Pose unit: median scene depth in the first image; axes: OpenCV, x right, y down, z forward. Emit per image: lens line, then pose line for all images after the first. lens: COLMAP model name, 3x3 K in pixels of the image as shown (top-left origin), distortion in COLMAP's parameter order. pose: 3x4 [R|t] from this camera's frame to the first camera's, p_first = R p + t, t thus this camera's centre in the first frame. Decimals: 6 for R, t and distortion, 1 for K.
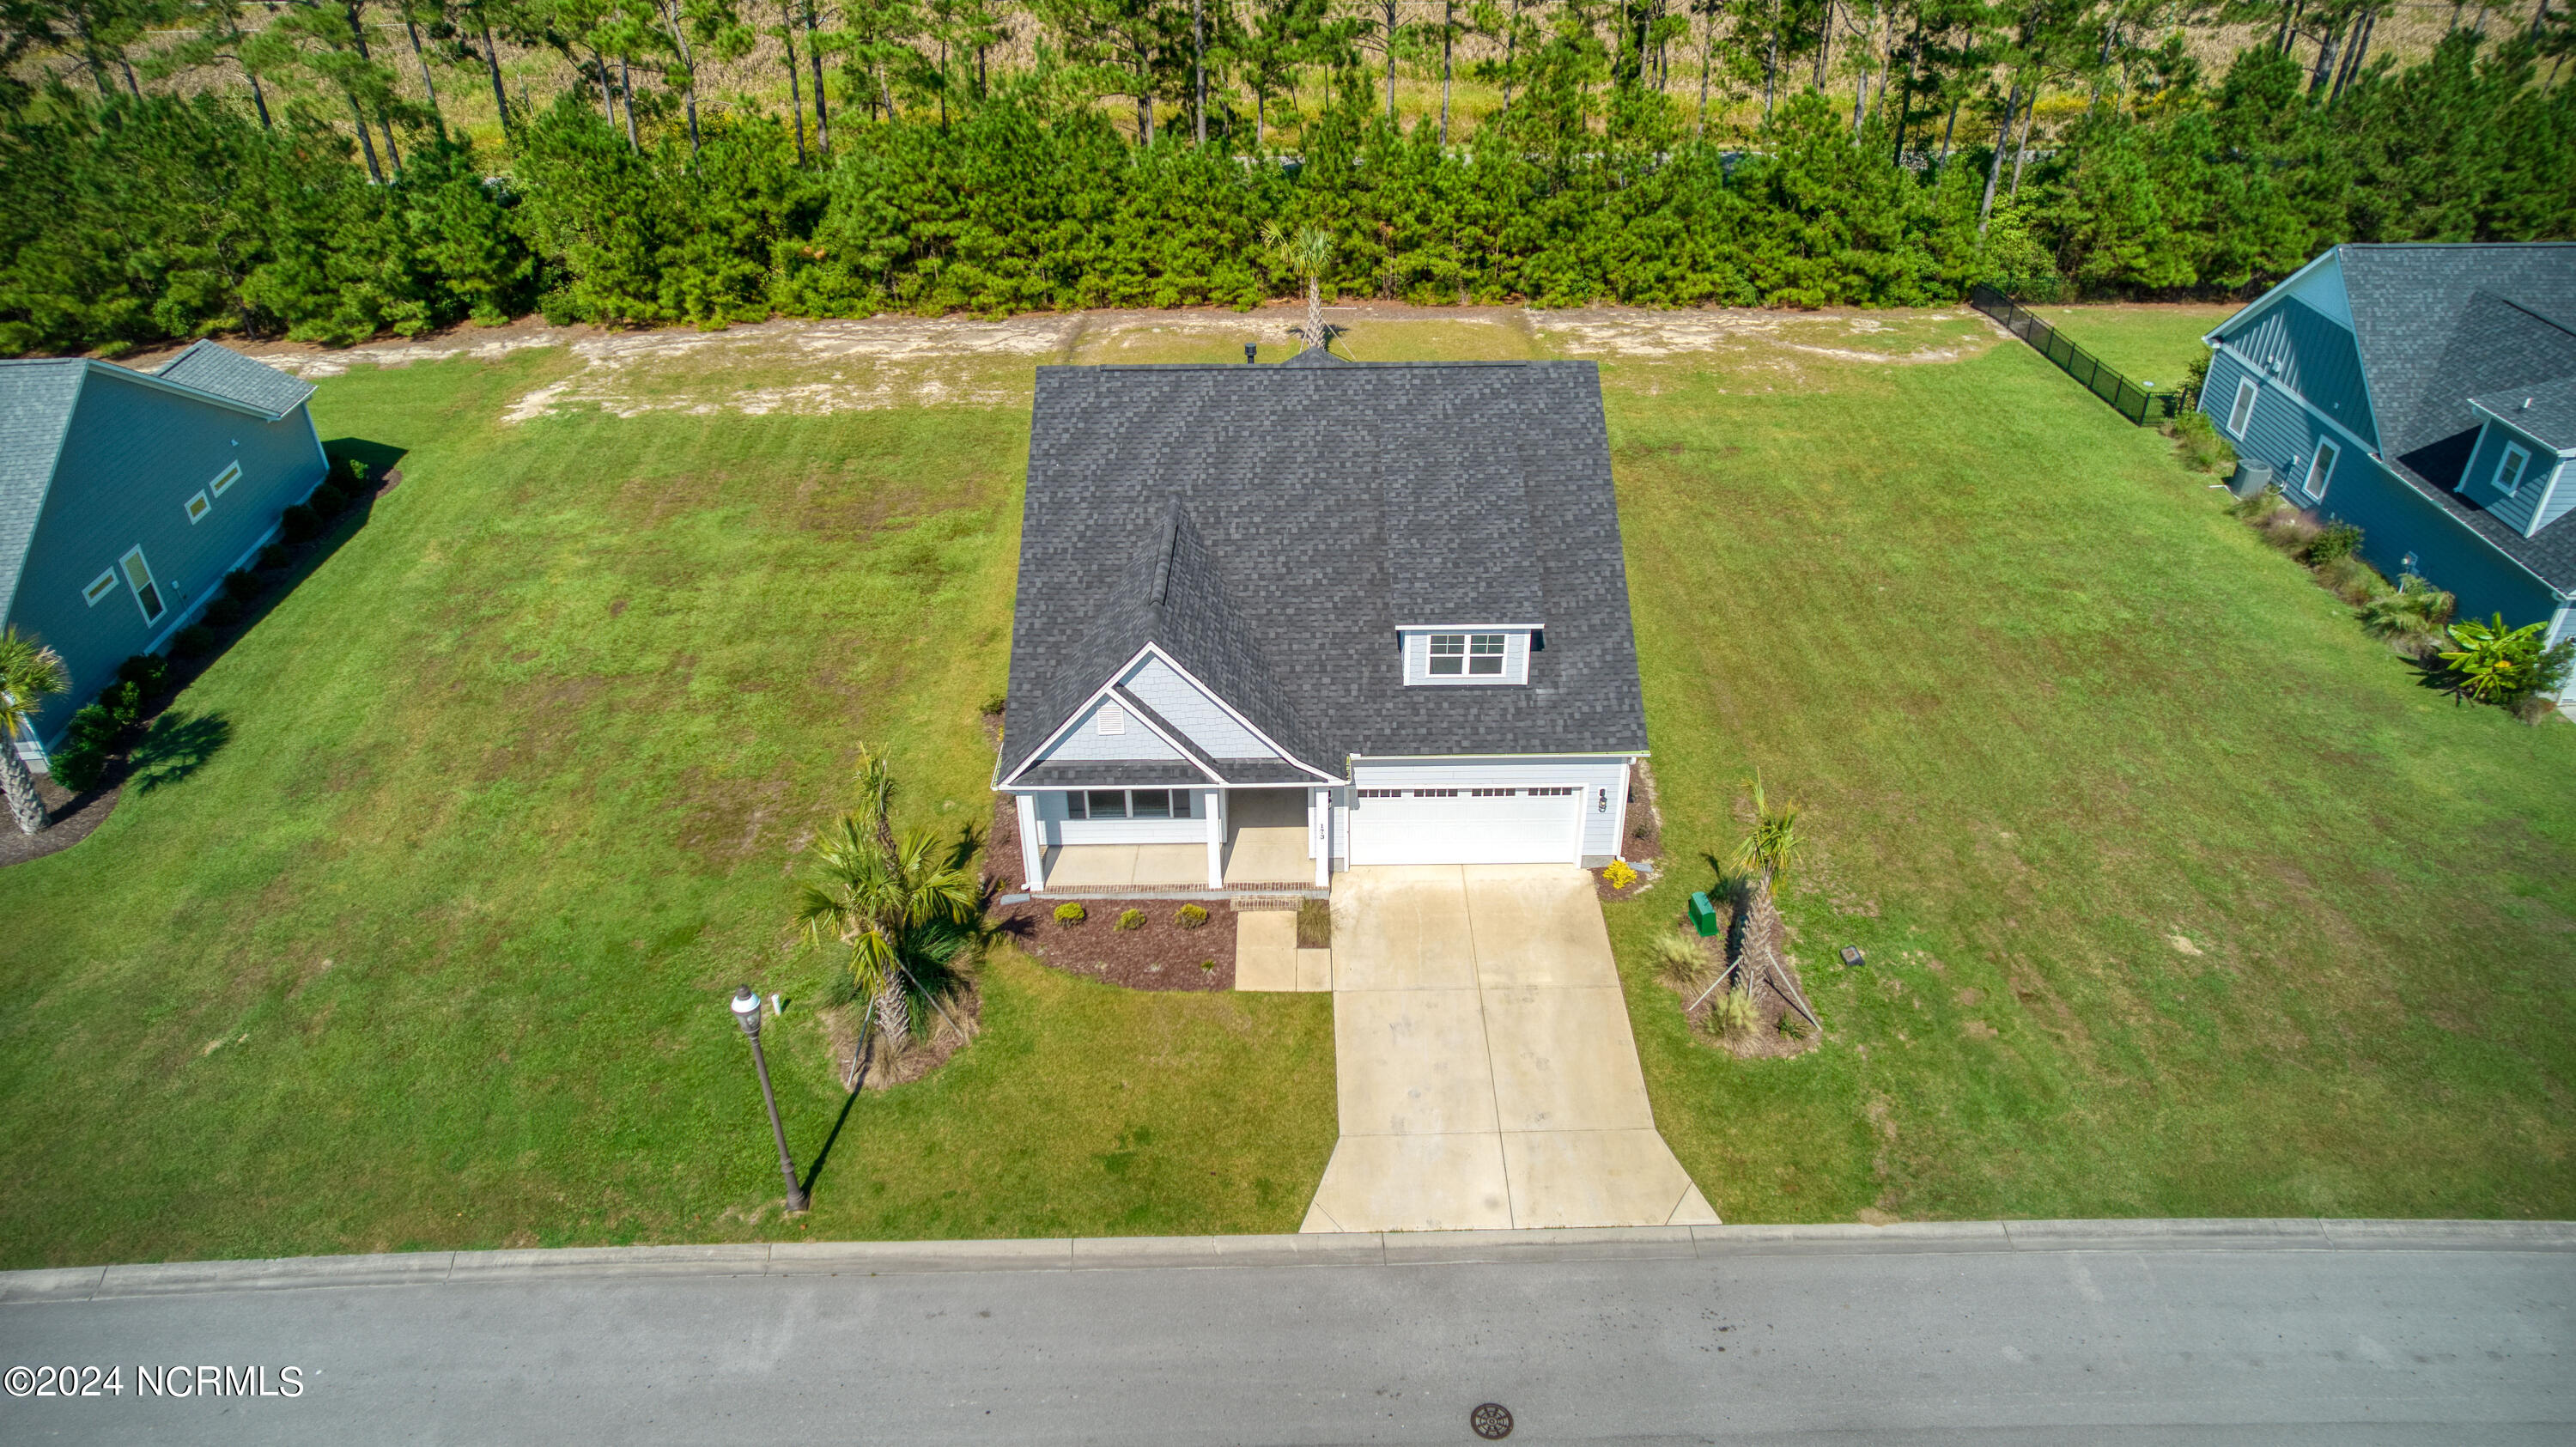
lens RADIAL K [[1646.1, 0, 1293.4], [0, 1646.1, 731.7], [0, 0, 1]] dist [-0.071481, 0.062492]
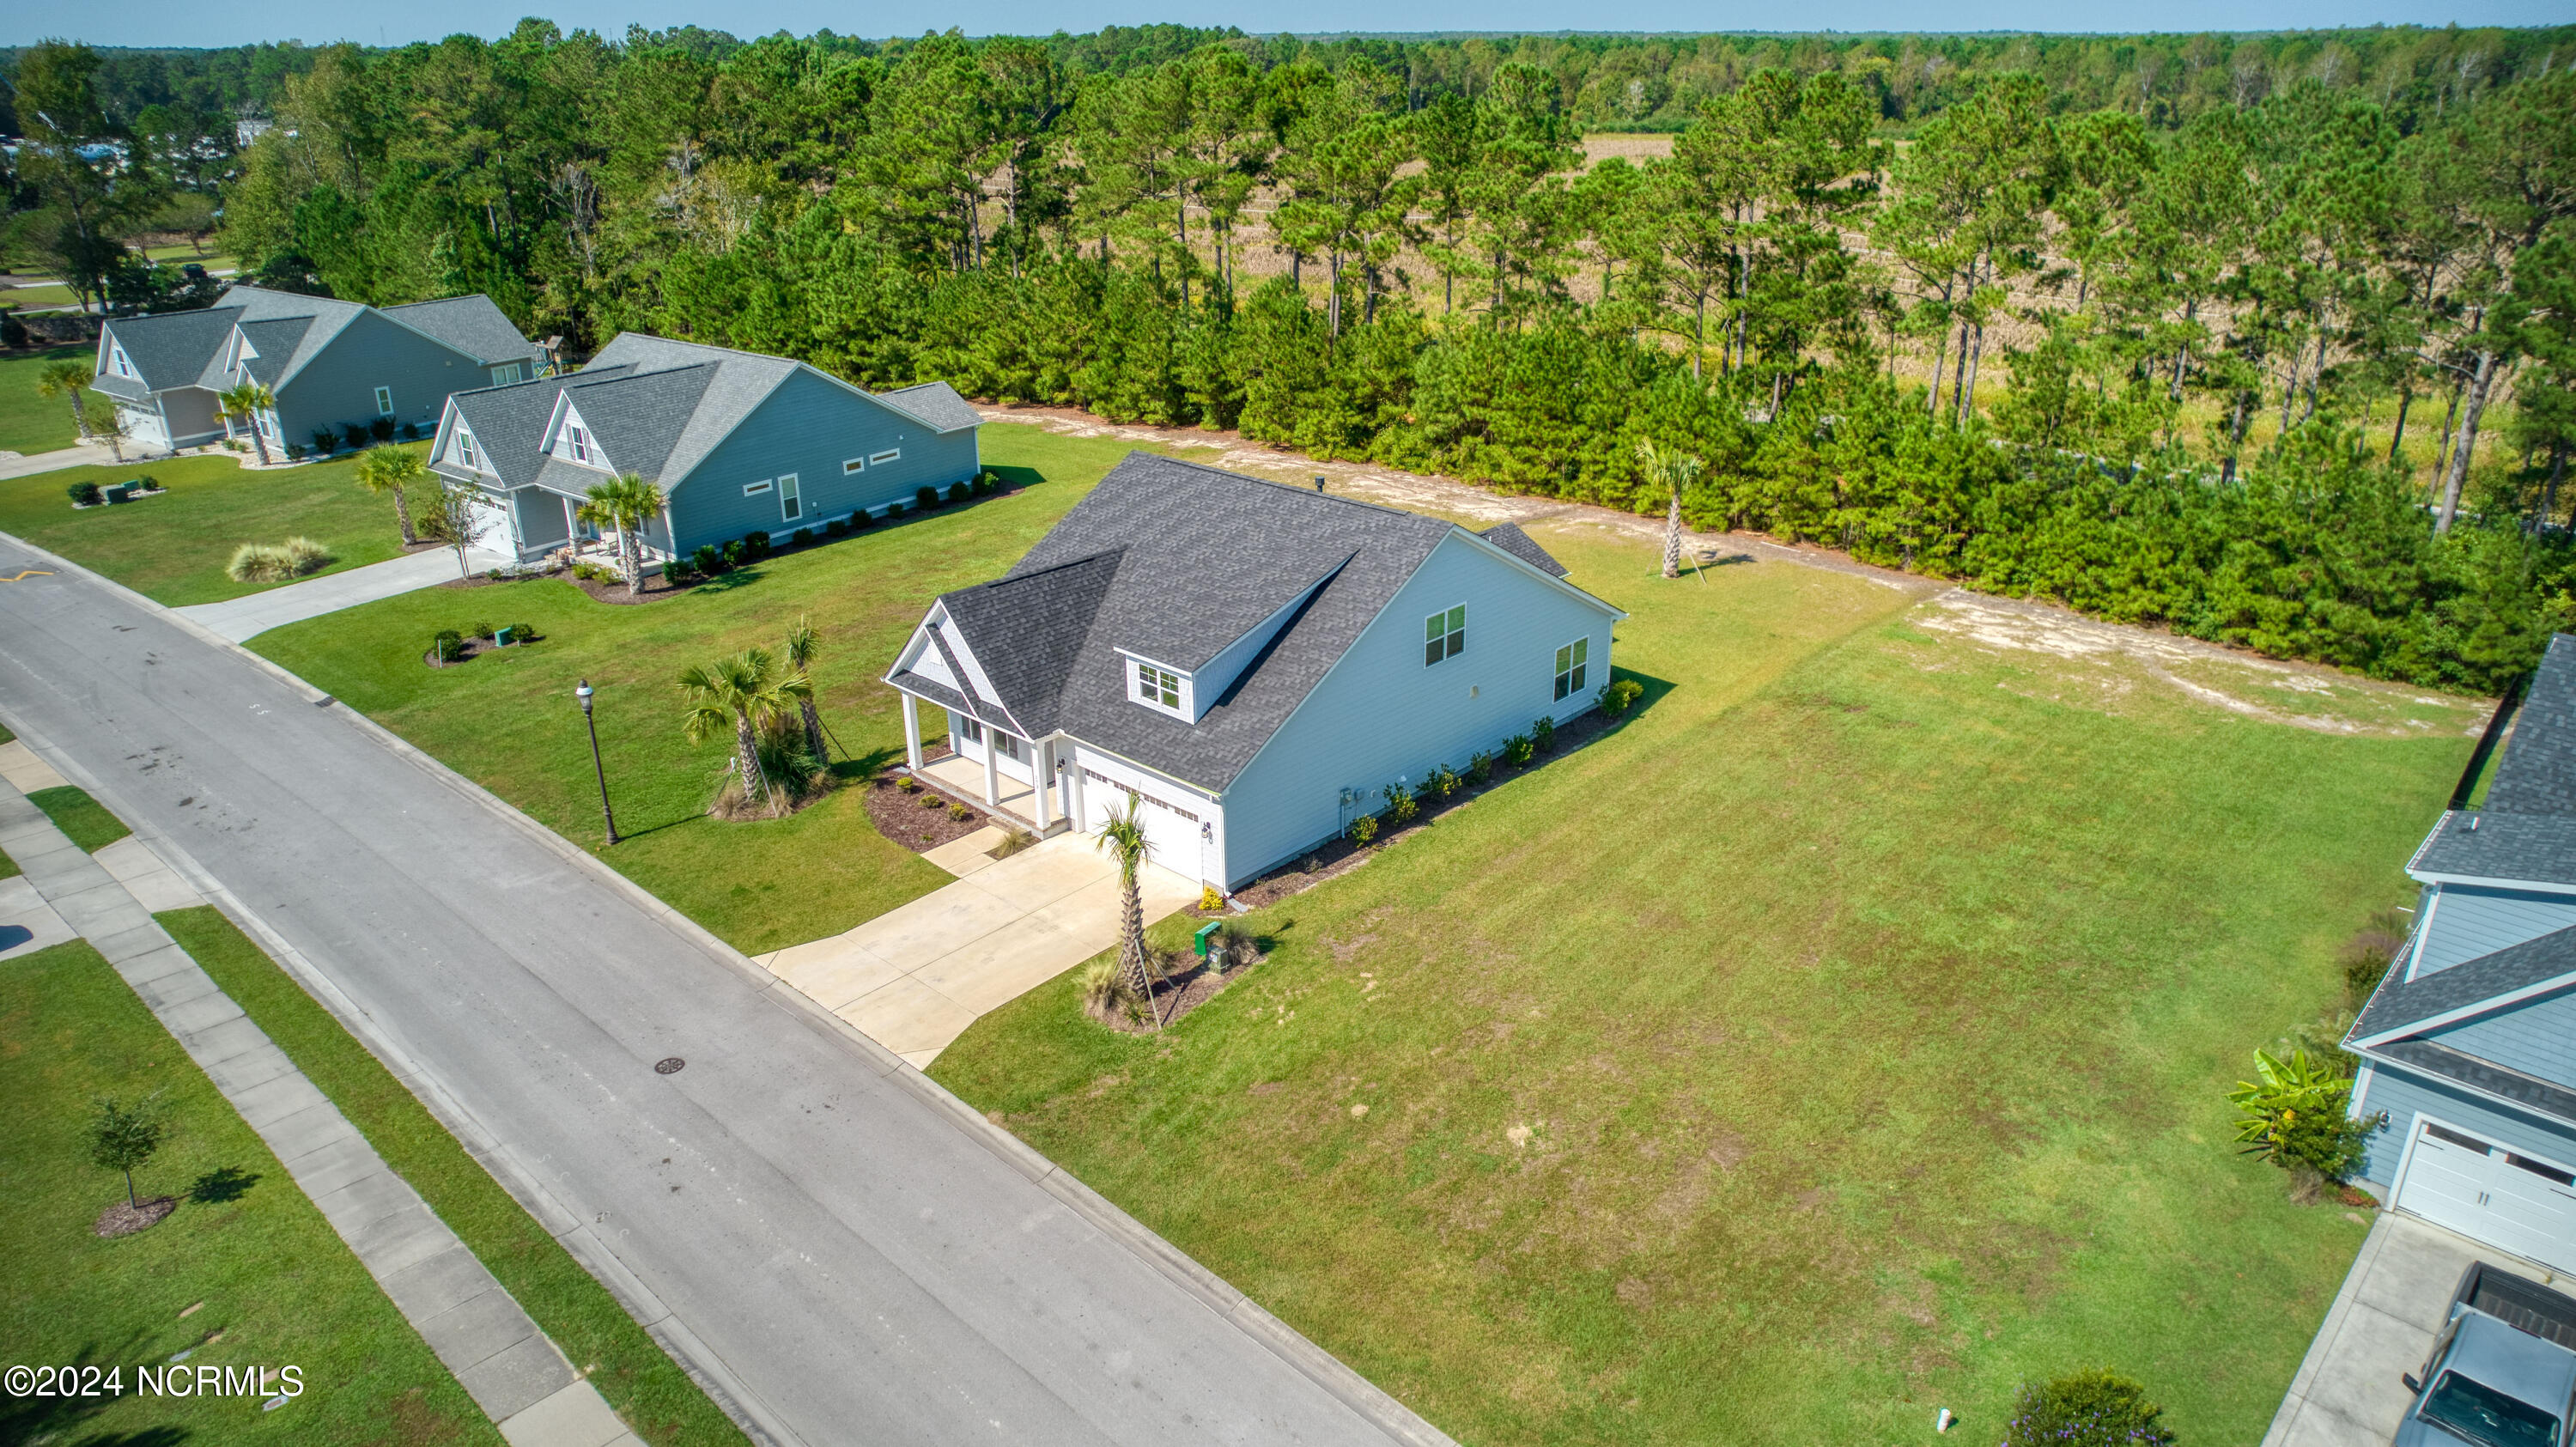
lens RADIAL K [[1646.1, 0, 1293.4], [0, 1646.1, 731.7], [0, 0, 1]] dist [-0.071481, 0.062492]
pose [[0.726698, 0.271452, -0.631049, 0.968521], [-0.366349, 0.930224, -0.021733, -0.024137], [0.581117, 0.246978, 0.775438, 0.075217]]
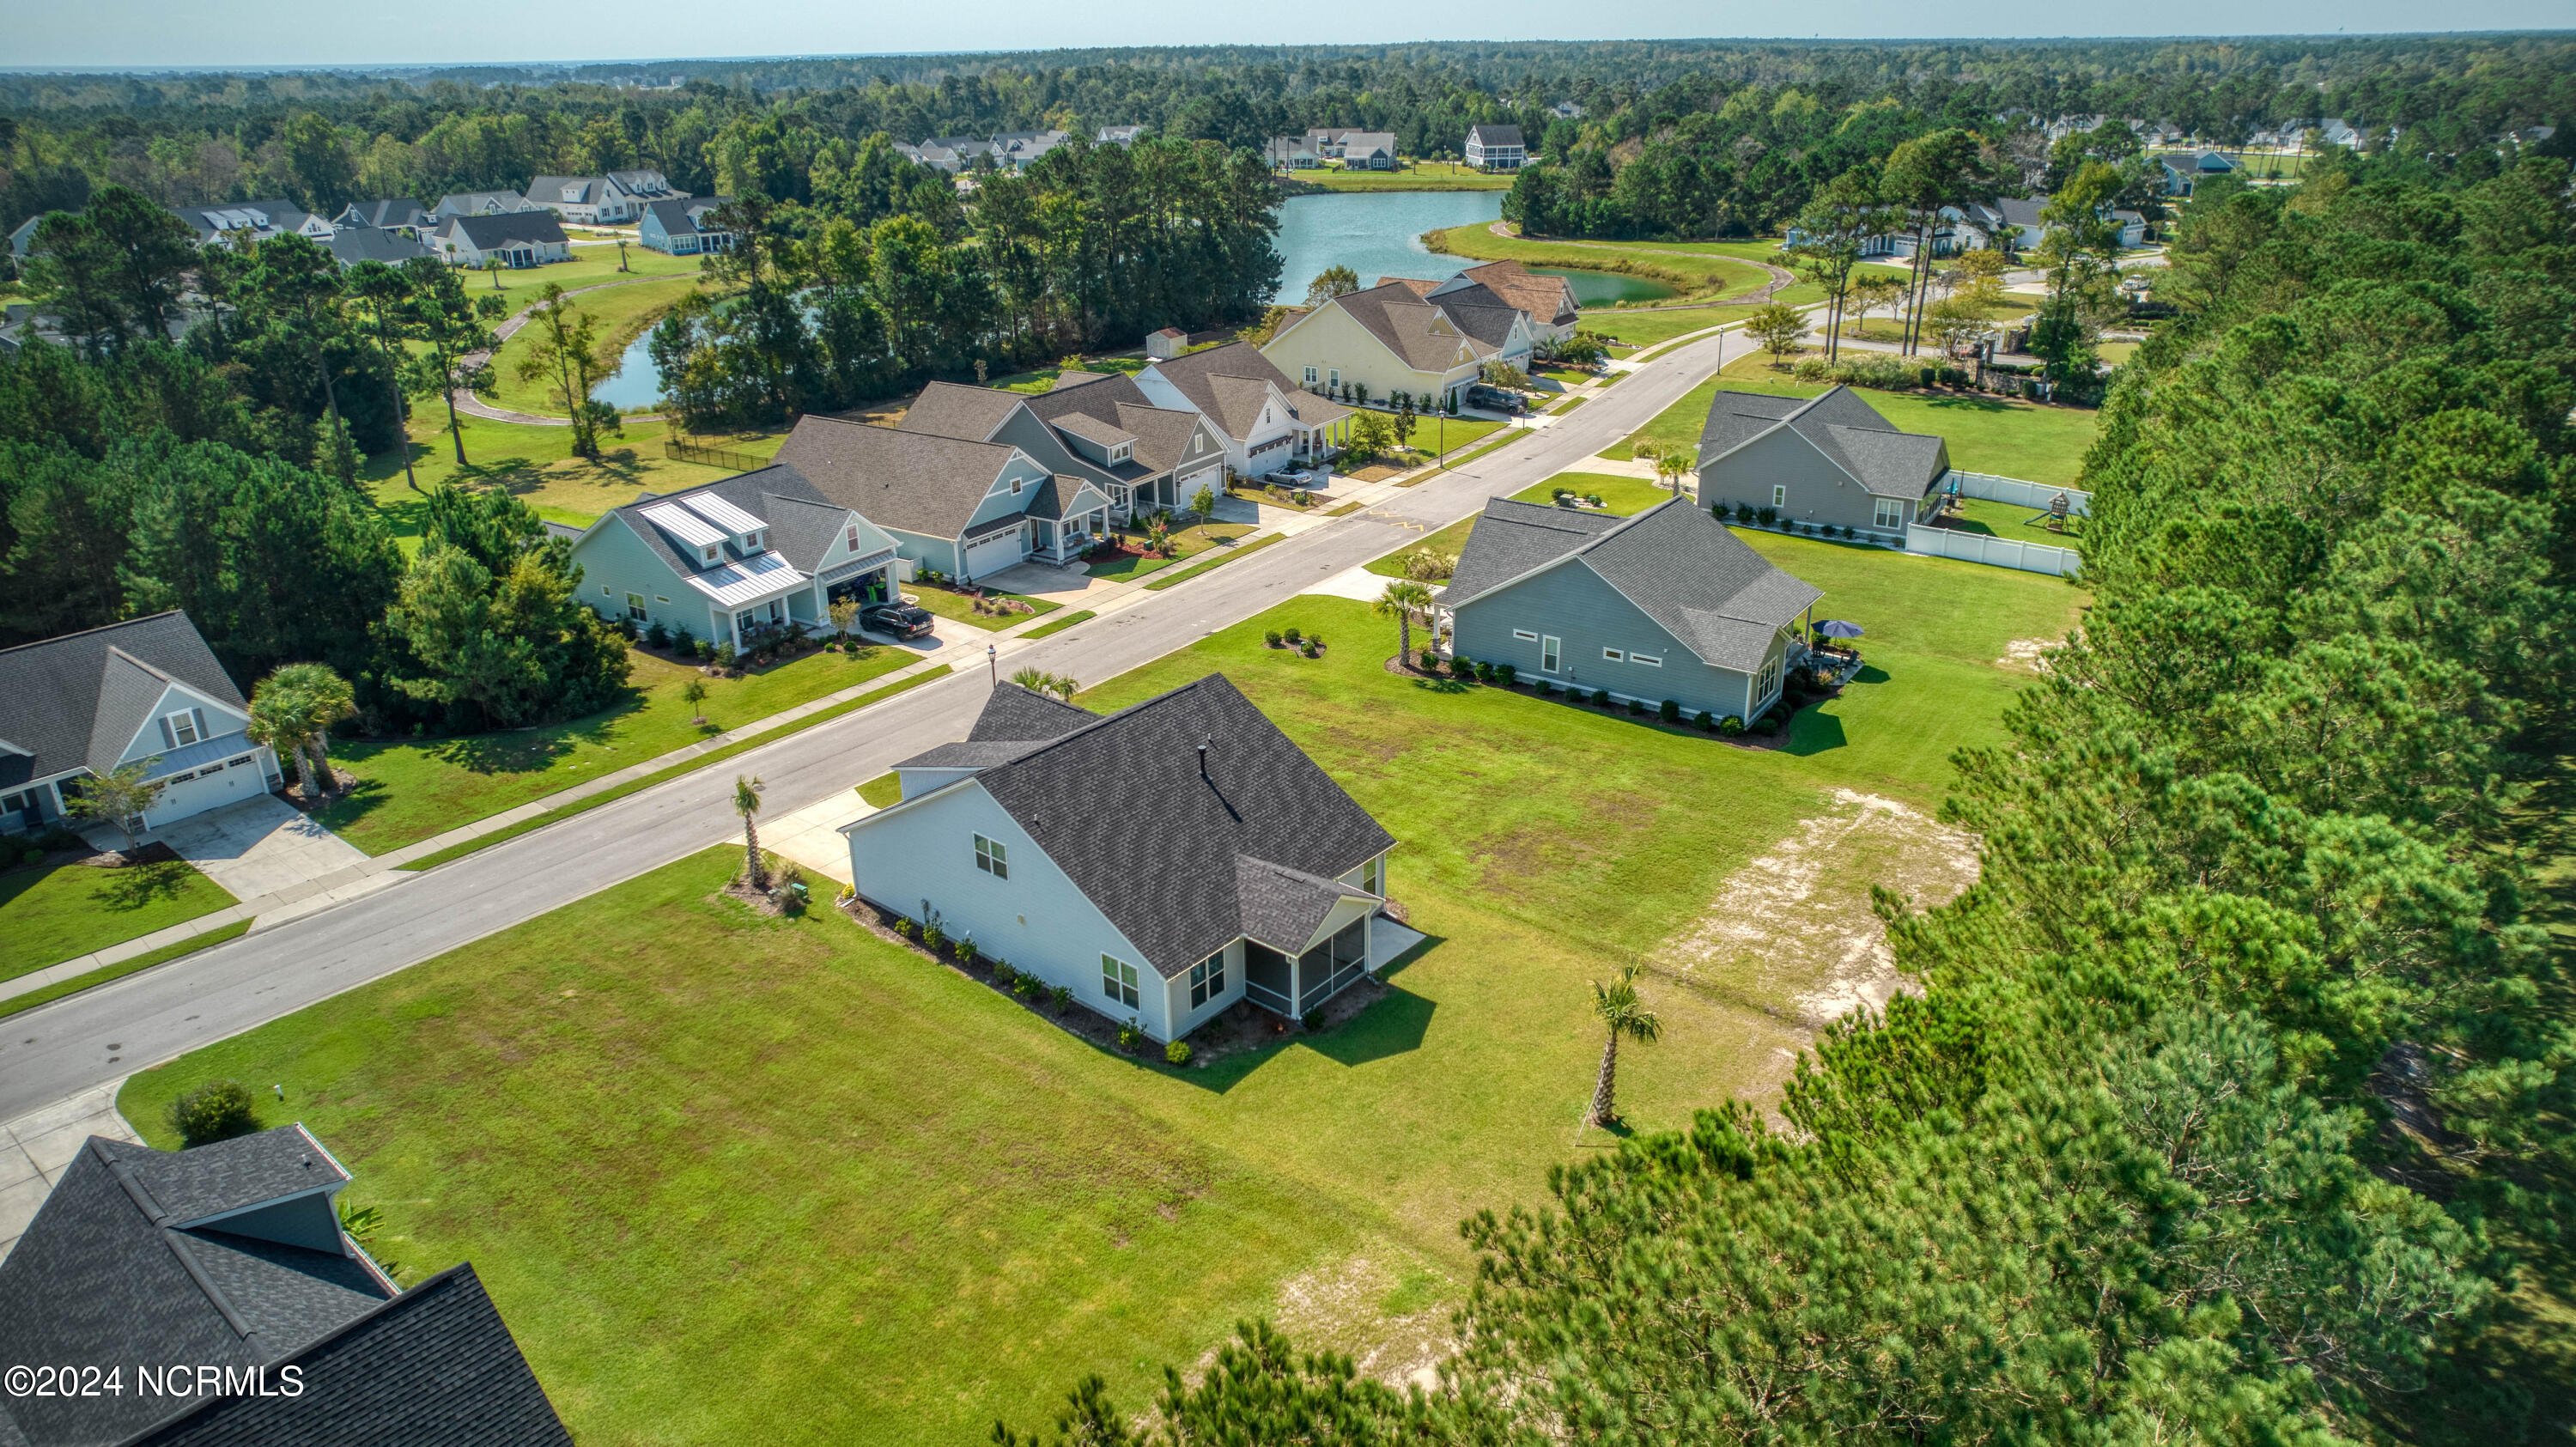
lens RADIAL K [[1646.1, 0, 1293.4], [0, 1646.1, 731.7], [0, 0, 1]] dist [-0.071481, 0.062492]
pose [[-0.641162, 0.315743, -0.699441, 1.160445], [-0.393724, 0.646988, 0.652983, -1.513799], [0.658705, 0.694055, -0.290509, 1.784820]]
